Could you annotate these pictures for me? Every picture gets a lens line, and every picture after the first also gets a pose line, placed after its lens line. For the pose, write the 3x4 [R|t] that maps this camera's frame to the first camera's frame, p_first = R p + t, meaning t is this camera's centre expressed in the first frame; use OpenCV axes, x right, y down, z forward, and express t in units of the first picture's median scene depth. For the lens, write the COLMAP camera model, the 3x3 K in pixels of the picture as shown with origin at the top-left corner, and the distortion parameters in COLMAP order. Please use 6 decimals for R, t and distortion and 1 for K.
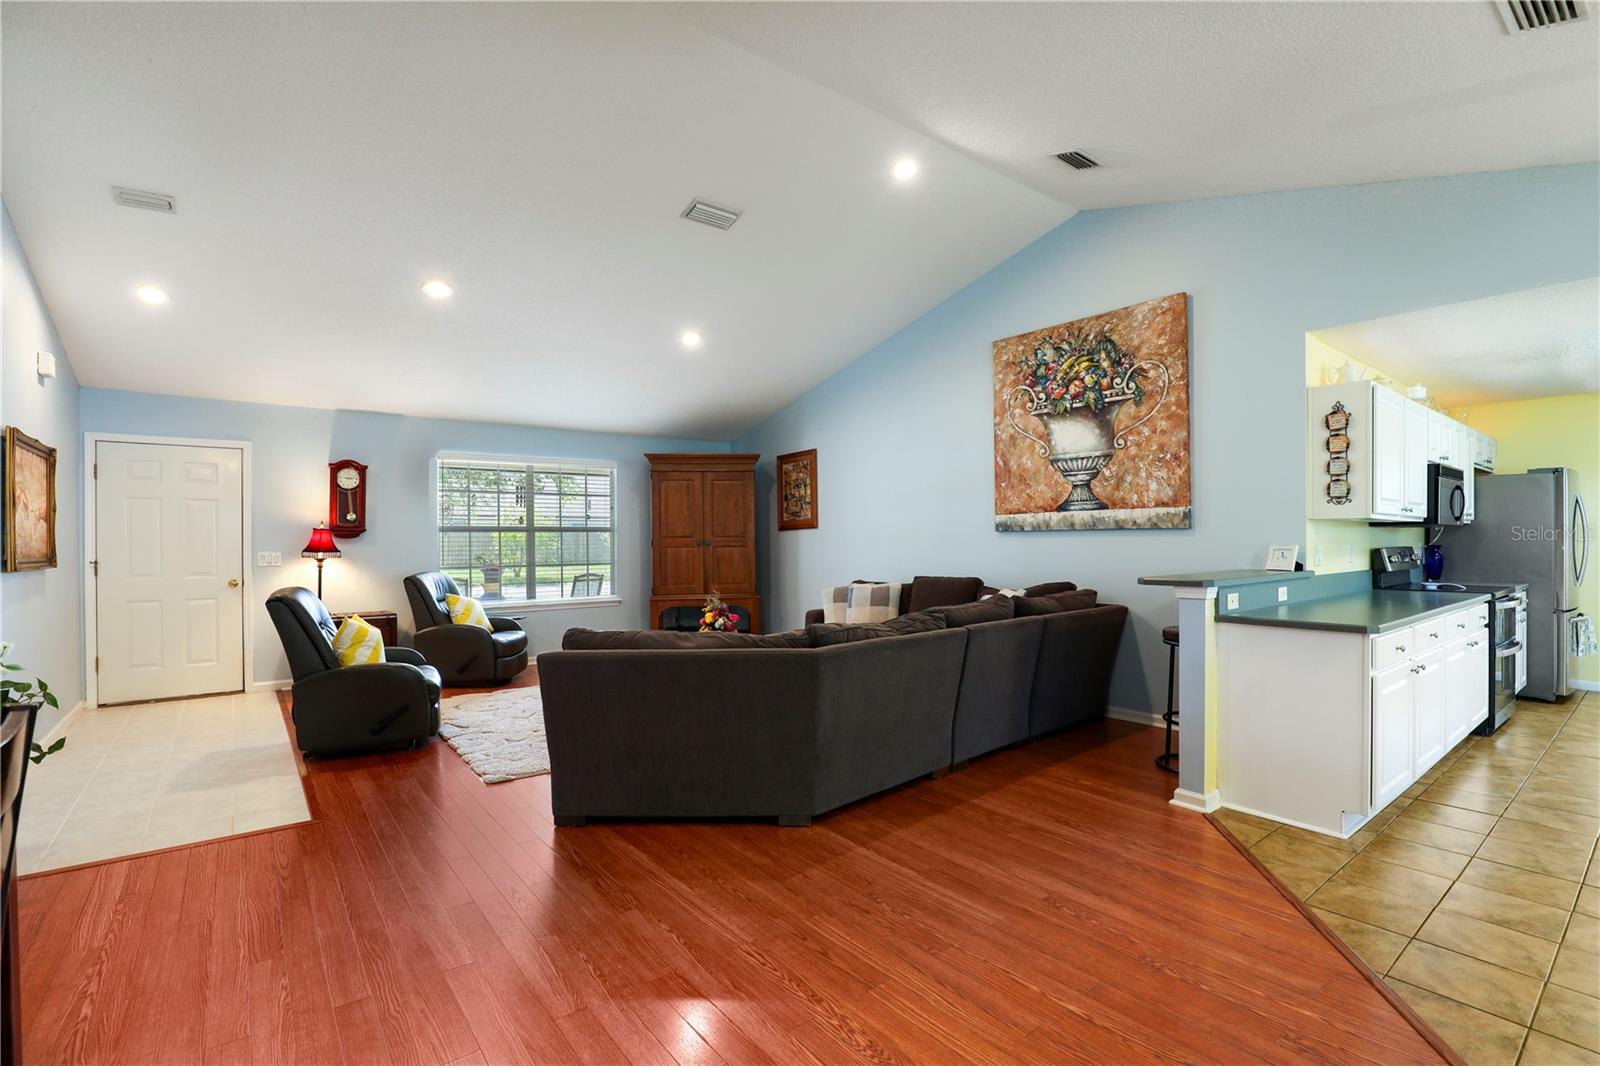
lens RADIAL K [[734.8, 0, 810.3], [0, 734.8, 541.3], [0, 0, 1]] dist [-0.034970, 0.006149]
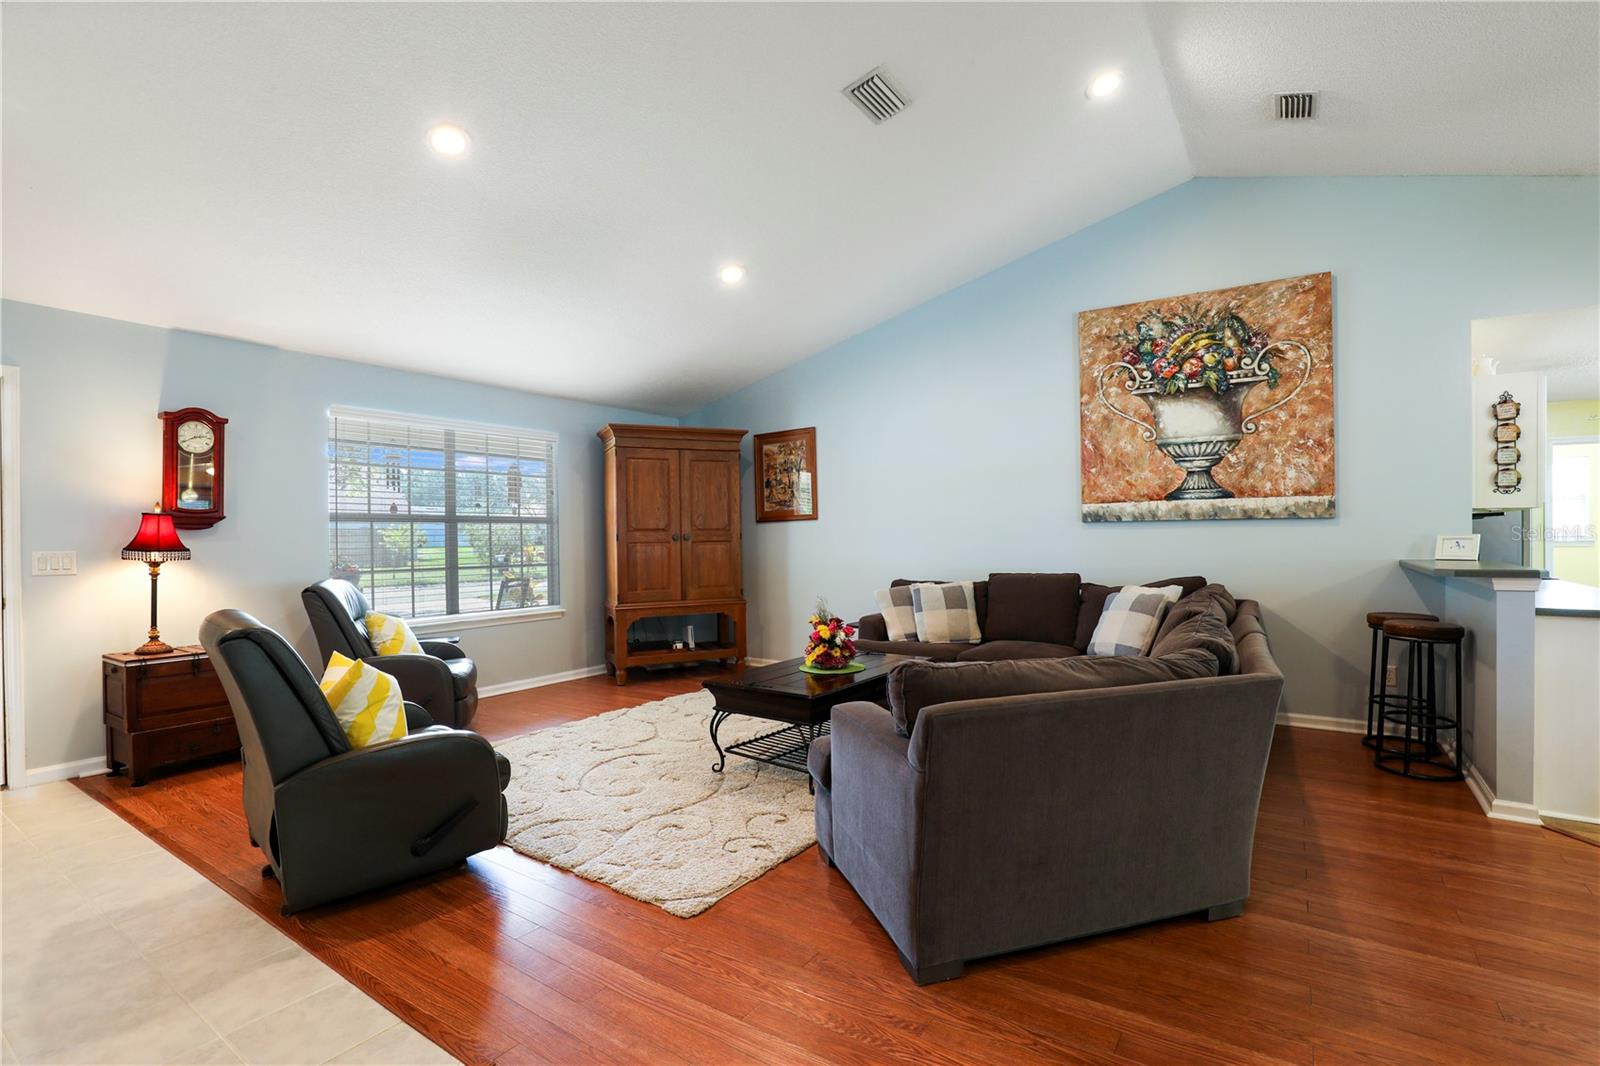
lens RADIAL K [[734.8, 0, 810.6], [0, 734.8, 541.5], [0, 0, 1]] dist [-0.034970, 0.006149]
pose [[0.950851, -0.003890, 0.309624, -0.387714], [0.003205, 0.999991, 0.002723, 0.007692], [-0.309632, -0.001597, 0.950855, 0.275322]]
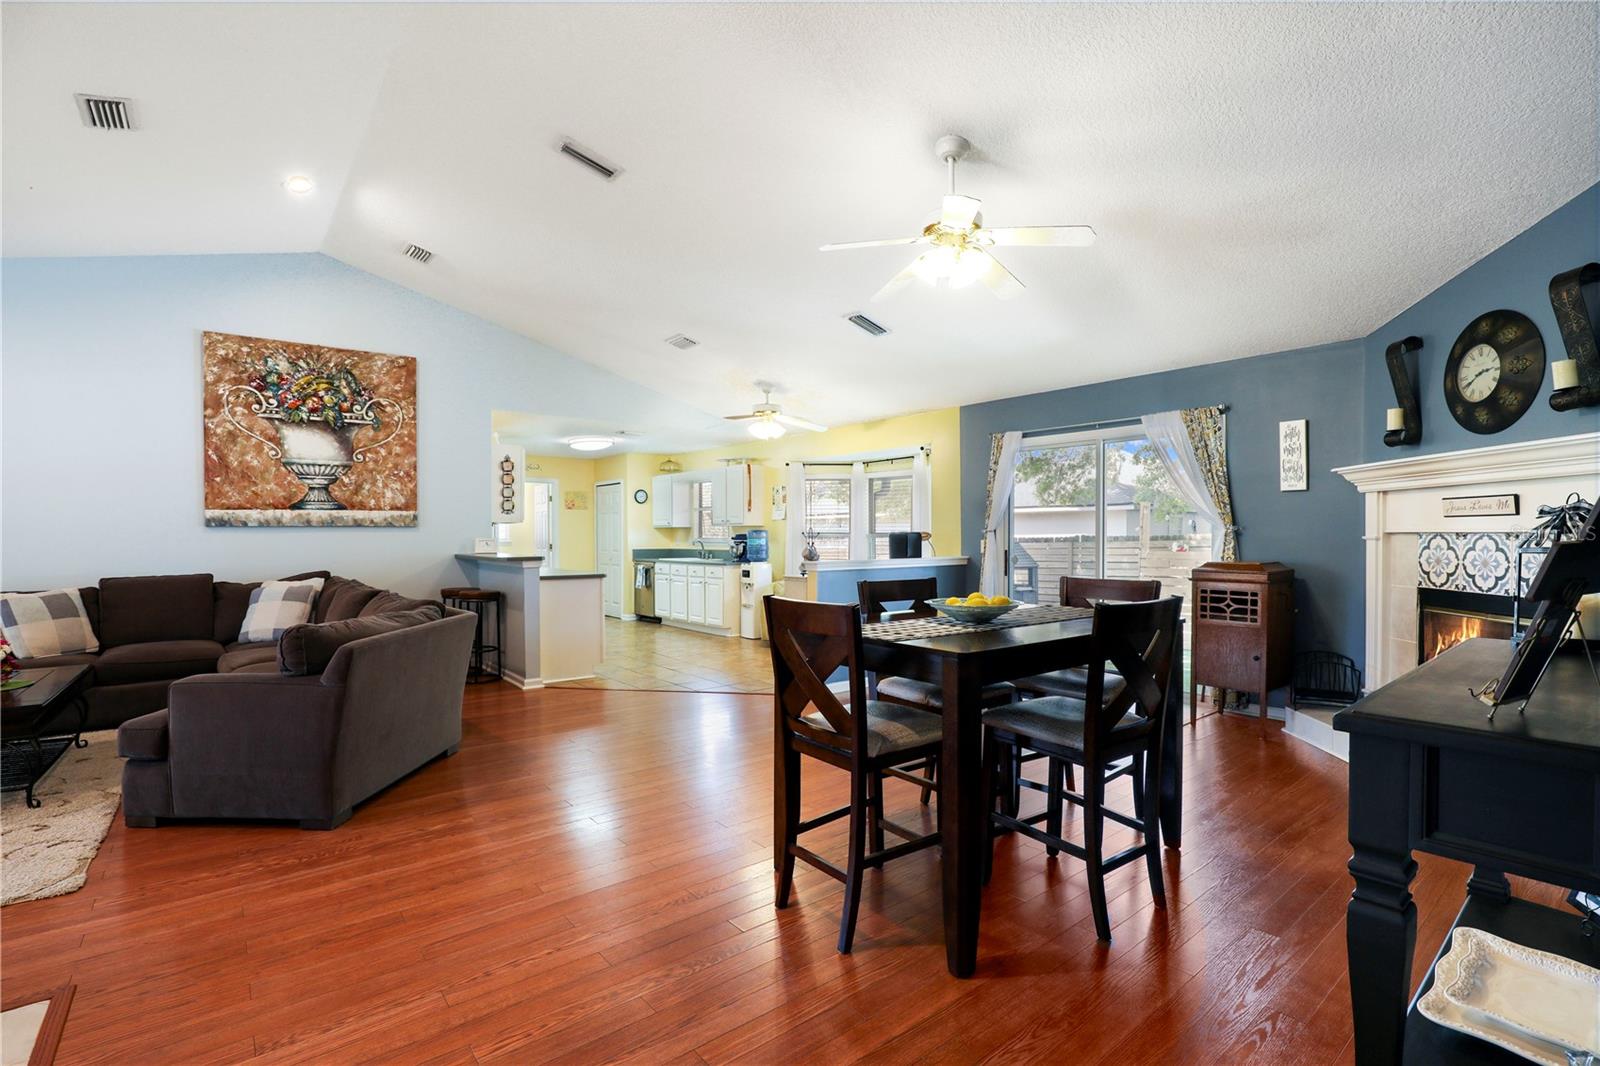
lens RADIAL K [[734.8, 0, 810.8], [0, 734.8, 539.4], [0, 0, 1]] dist [-0.034970, 0.006149]
pose [[-0.021649, -0.002803, 0.999762, -0.807525], [0.006004, 0.999978, 0.002934, 0.006729], [-0.999748, 0.006066, -0.021631, 0.241854]]
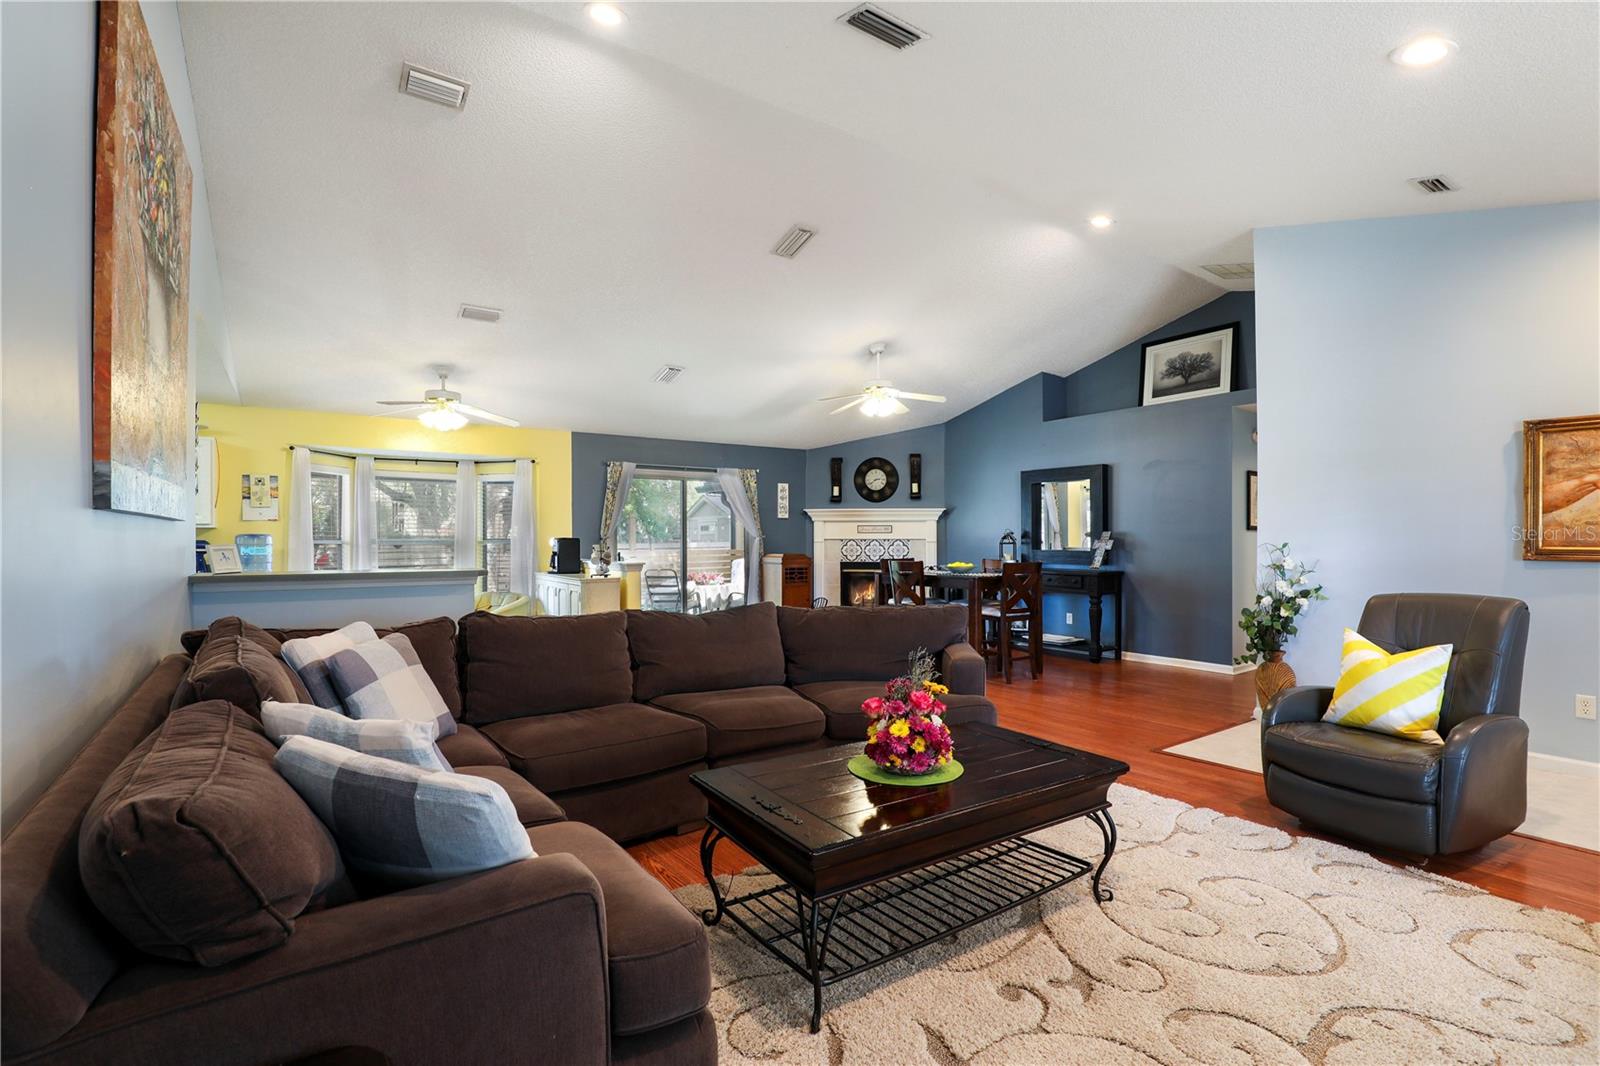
lens RADIAL K [[734.8, 0, 812.3], [0, 734.8, 541.3], [0, 0, 1]] dist [-0.034970, 0.006149]
pose [[-0.998118, 0.006892, 0.060941, -0.098002], [0.007175, 0.999964, 0.004426, 0.002182], [-0.060908, 0.004854, -0.998132, 1.462010]]
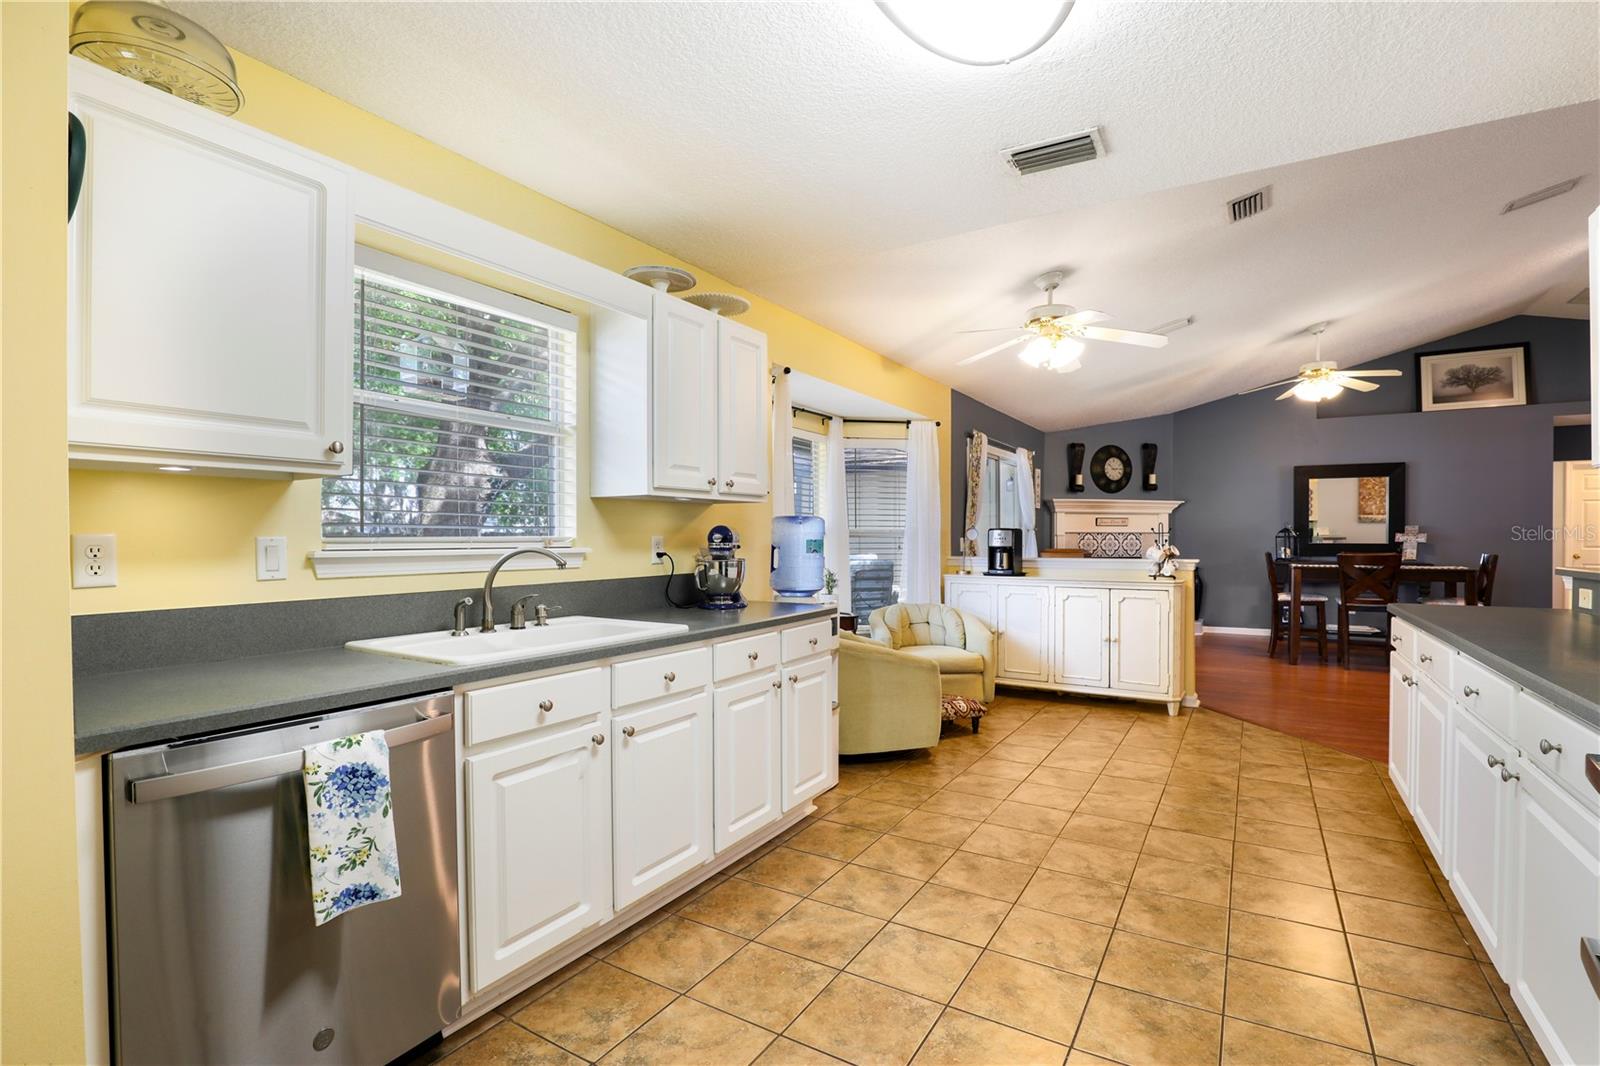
lens RADIAL K [[734.8, 0, 813.9], [0, 734.8, 539.0], [0, 0, 1]] dist [-0.034970, 0.006149]
pose [[-0.937815, 0.006680, -0.347070, 1.118913], [0.004155, 0.999959, 0.008020, 0.004431], [0.347109, 0.006079, -0.937805, 0.969760]]
